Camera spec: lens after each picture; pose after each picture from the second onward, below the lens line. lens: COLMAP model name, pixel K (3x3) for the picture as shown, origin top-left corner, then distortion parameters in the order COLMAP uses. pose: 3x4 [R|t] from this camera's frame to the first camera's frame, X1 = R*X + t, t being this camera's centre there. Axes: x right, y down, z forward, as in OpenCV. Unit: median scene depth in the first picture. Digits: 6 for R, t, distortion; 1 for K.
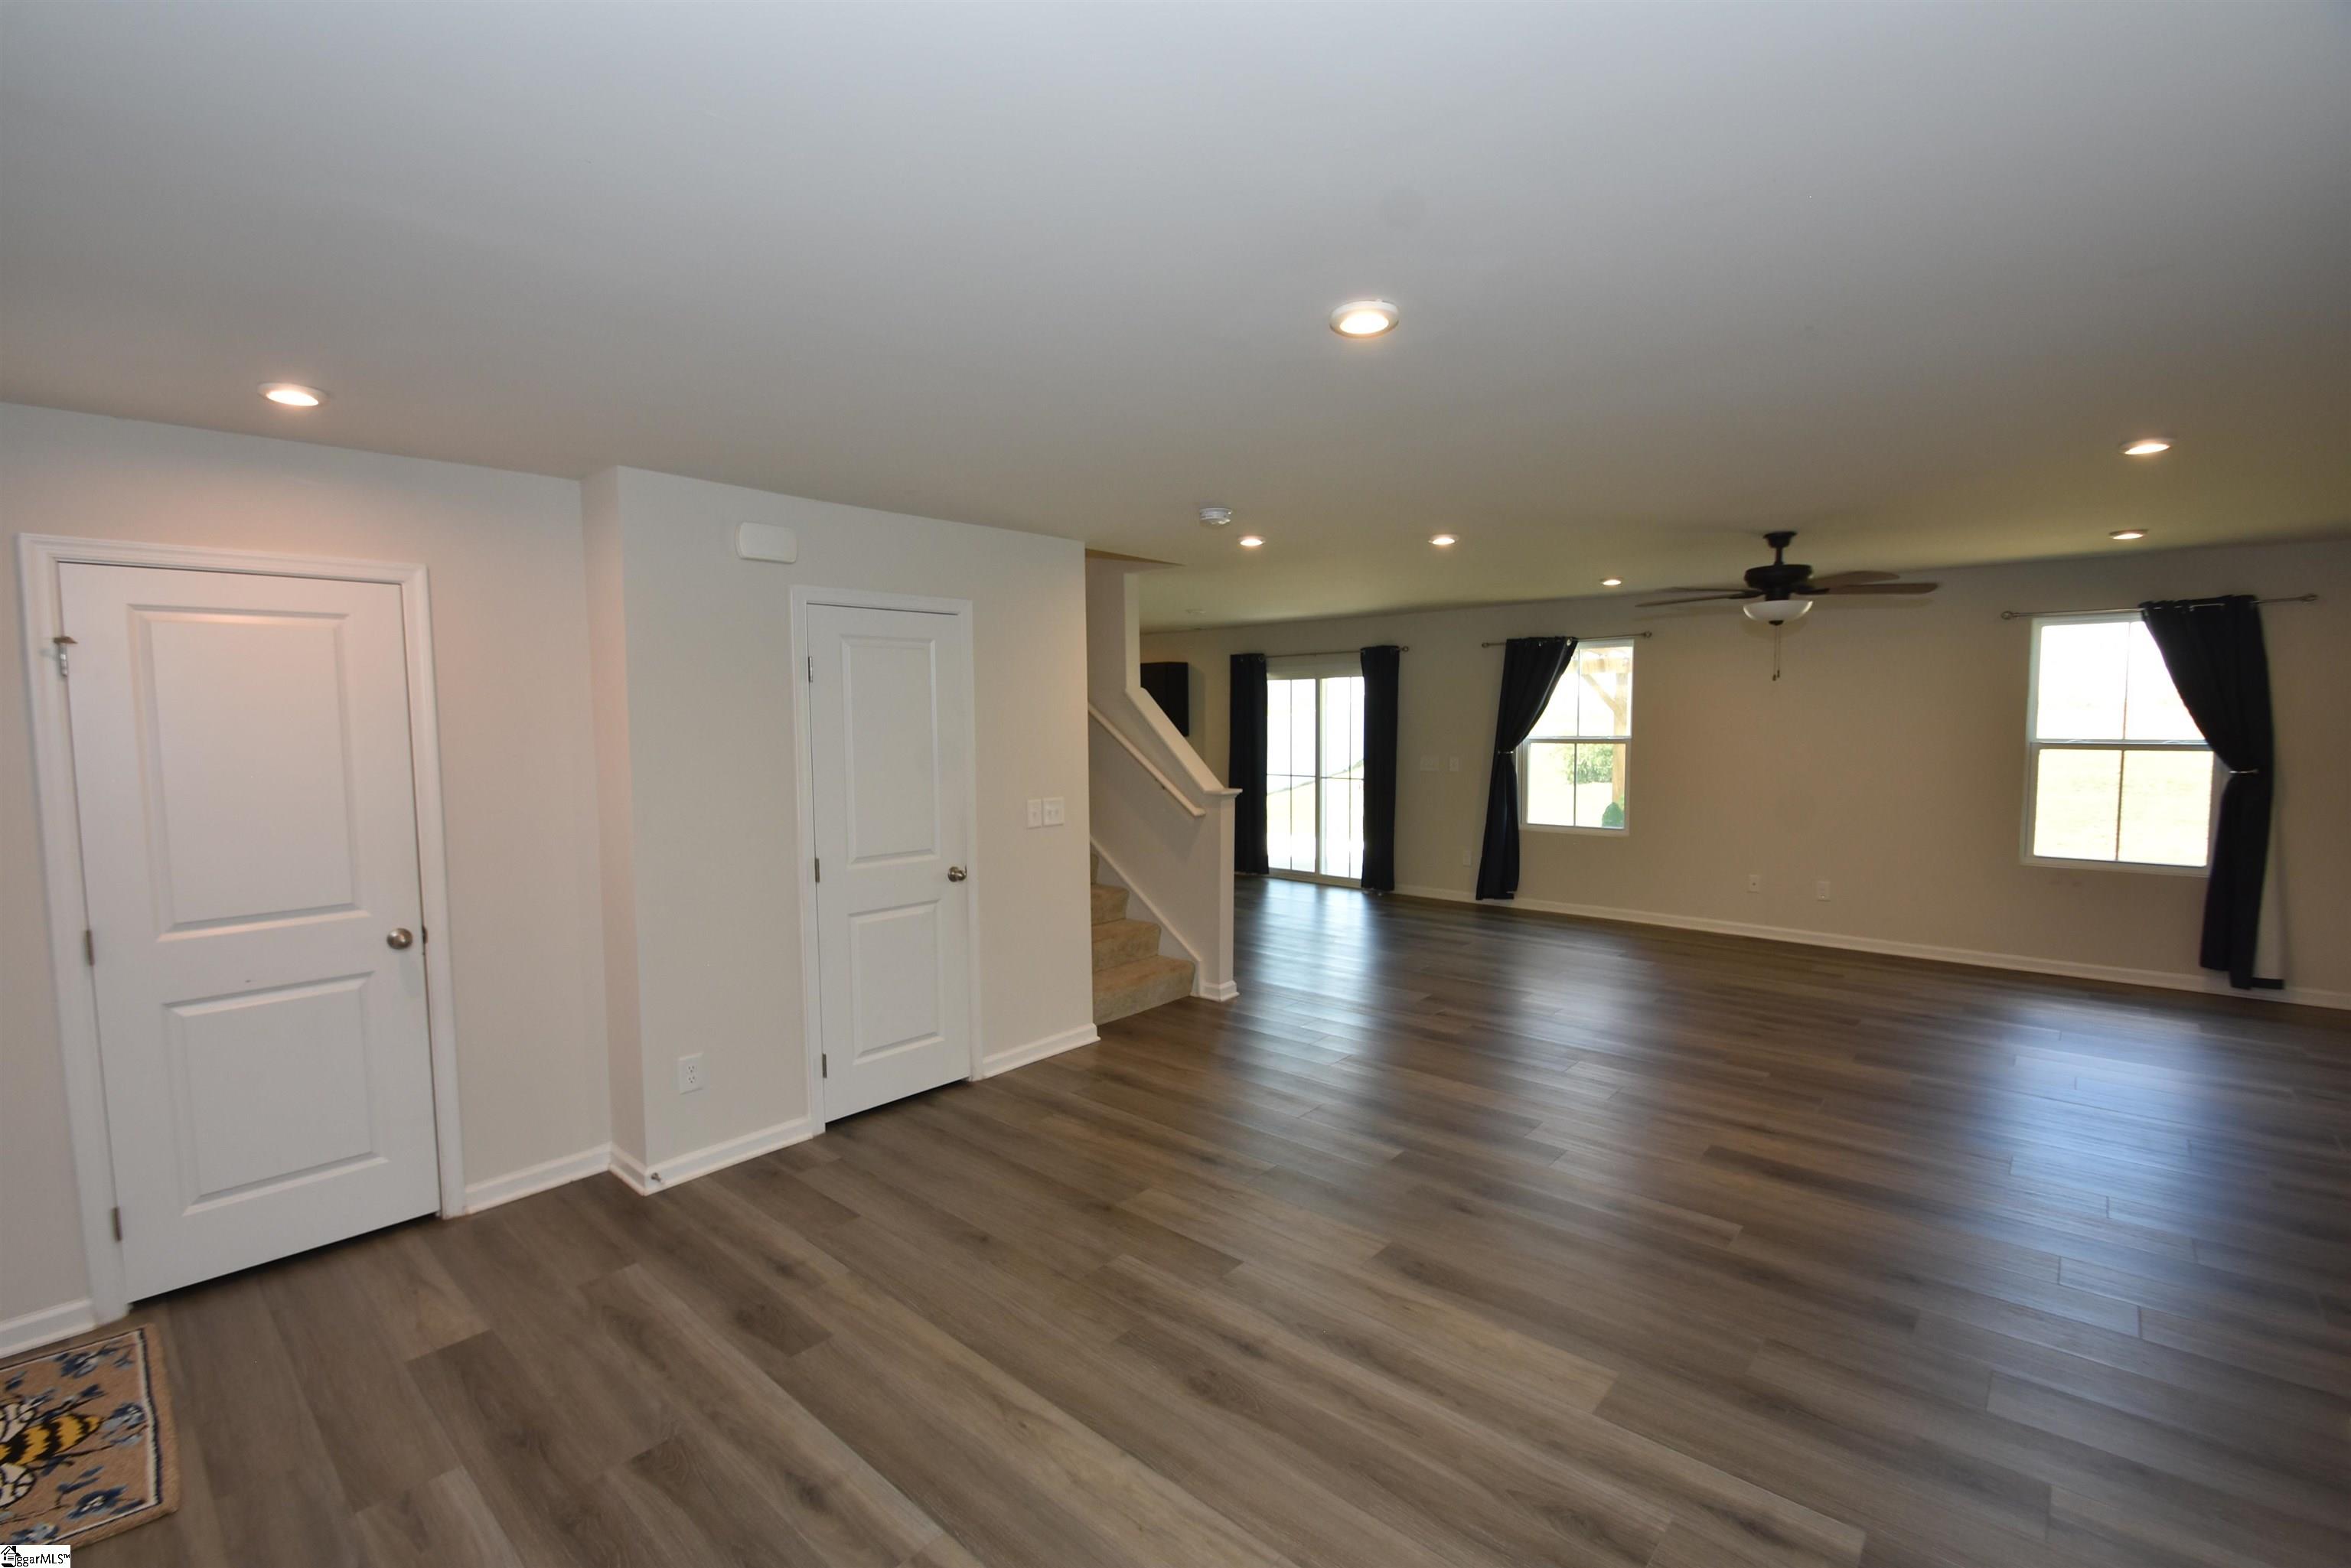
lens RADIAL K [[1014.6, 0, 1115.8], [0, 1014.6, 789.9], [0, 0, 1]] dist [-0.002143, -0.002617]
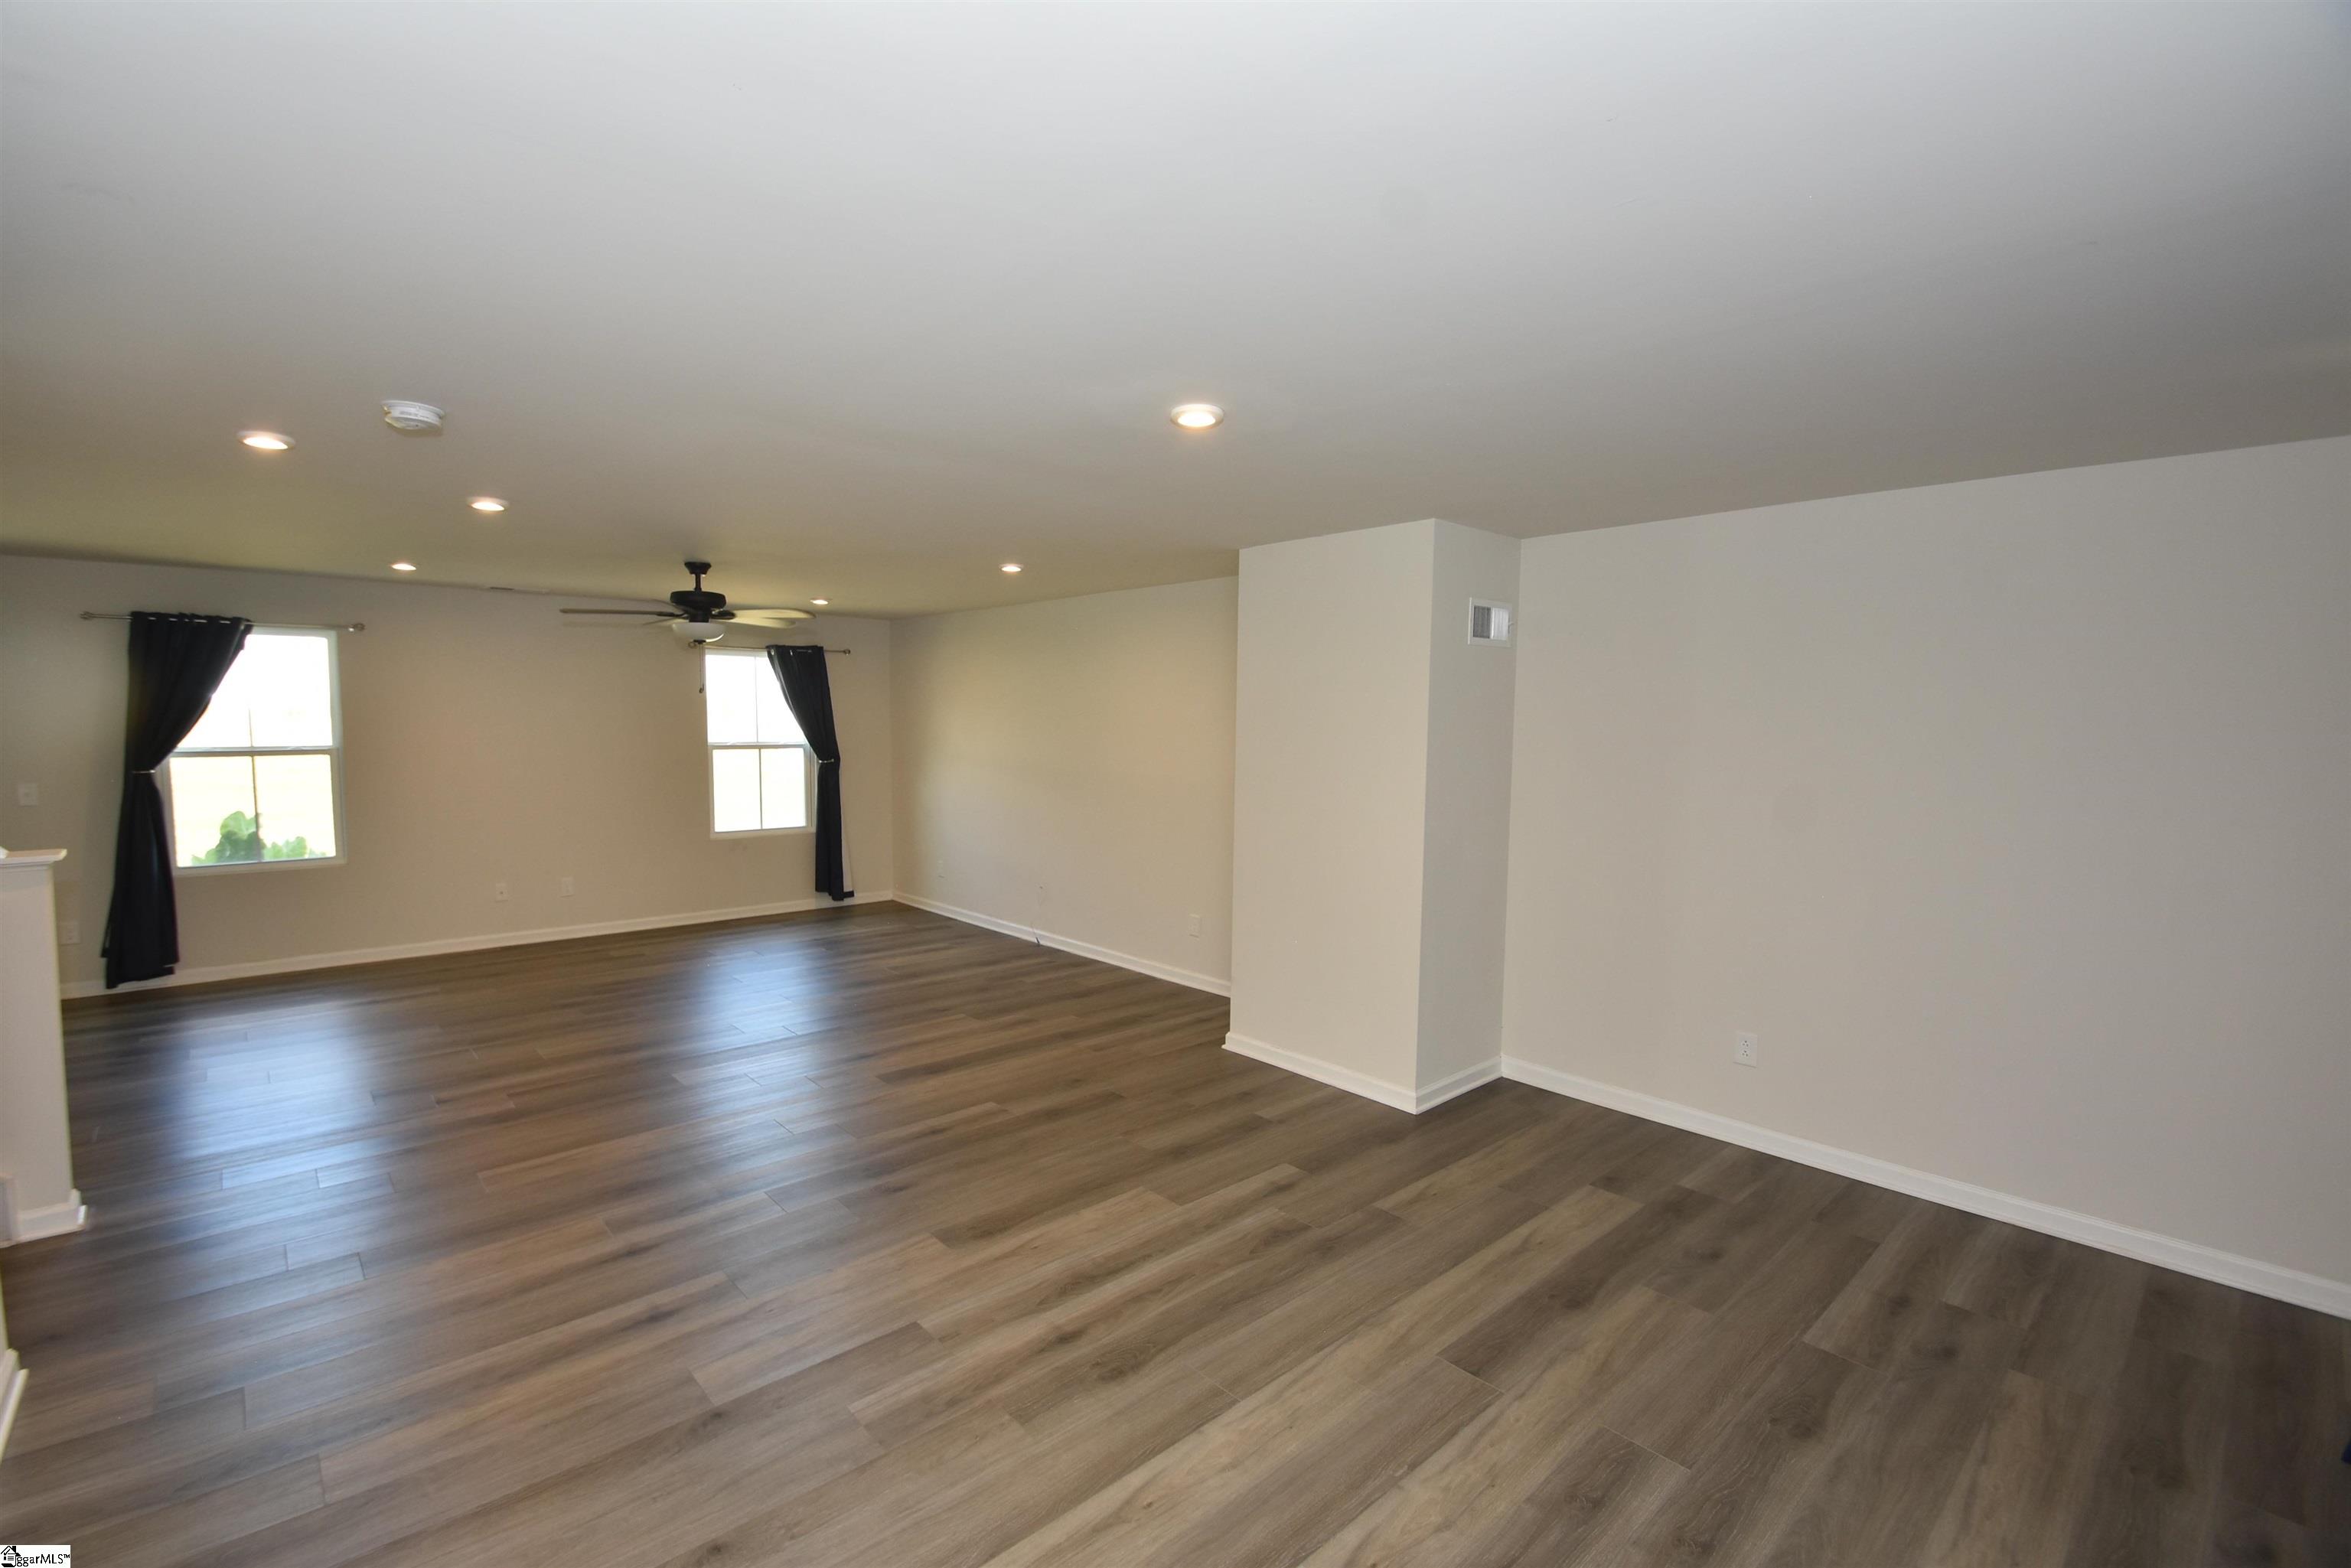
lens RADIAL K [[1014.6, 0, 1168.7], [0, 1014.6, 775.7], [0, 0, 1]] dist [-0.002143, -0.002617]
pose [[0.084628, -0.043990, 0.995441, -0.402105], [0.063316, 0.997243, 0.038687, -0.024597], [-0.994399, 0.059754, 0.087180, 0.359960]]
